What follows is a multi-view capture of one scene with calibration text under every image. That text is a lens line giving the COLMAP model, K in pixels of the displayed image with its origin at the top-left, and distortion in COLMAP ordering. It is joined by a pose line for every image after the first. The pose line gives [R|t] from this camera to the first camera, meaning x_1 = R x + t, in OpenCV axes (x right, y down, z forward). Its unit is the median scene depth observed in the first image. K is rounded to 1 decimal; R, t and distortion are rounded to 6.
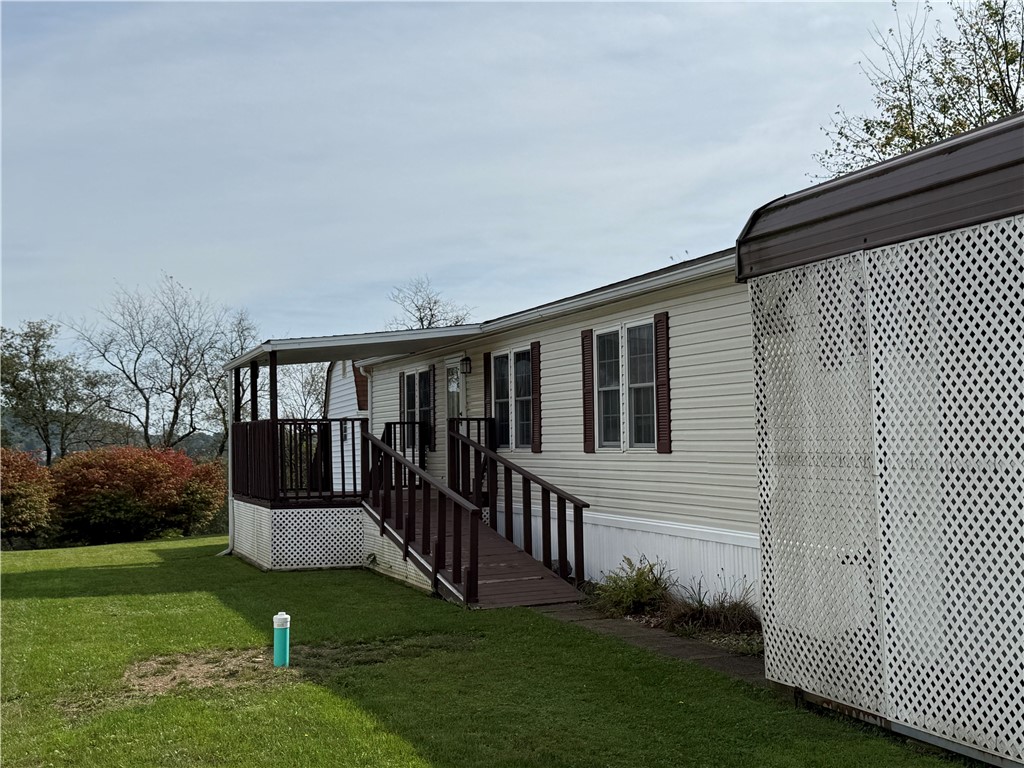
lens RADIAL K [[1314.8, 0, 512.0], [0, 1314.8, 384.0], [0, 0, 1]] dist [0.246146, -0.011276]
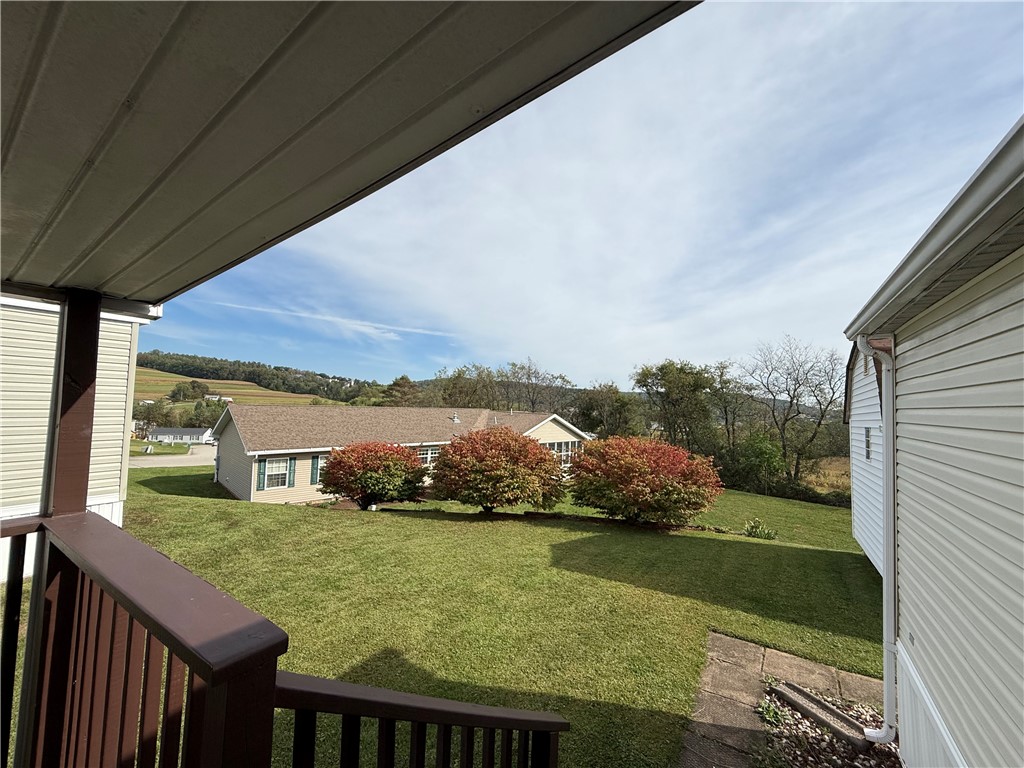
lens RADIAL K [[406.2, 0, 508.8], [0, 406.2, 383.8], [0, 0, 1]] dist [-0.000829, 0.000106]
pose [[0.605711, -0.008950, -0.795634, -0.067604], [-0.003363, 0.999899, -0.013809, 0.004105], [0.795678, 0.011040, 0.605620, 0.719473]]
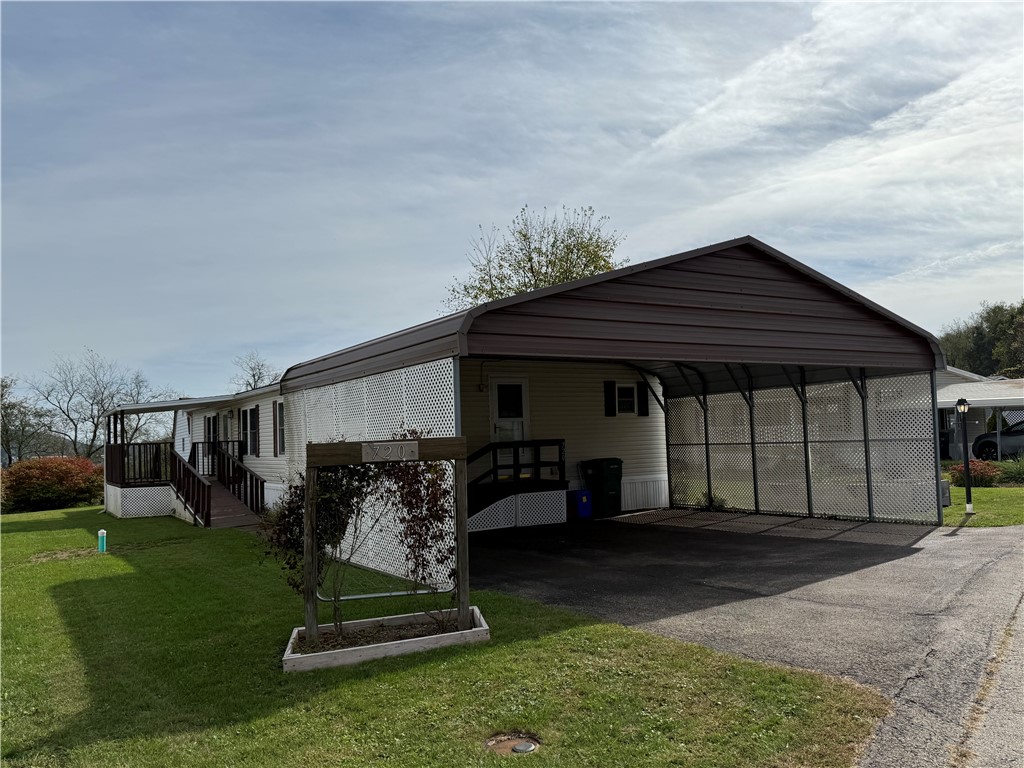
lens RADIAL K [[811.0, 0, 513.2], [0, 811.0, 387.8], [0, 0, 1]] dist [0.042547, 0.000640]
pose [[0.977026, -0.003362, 0.213092, 0.078299], [0.008621, 0.999681, -0.023752, -0.013650], [-0.212944, 0.025043, 0.976743, -0.199970]]
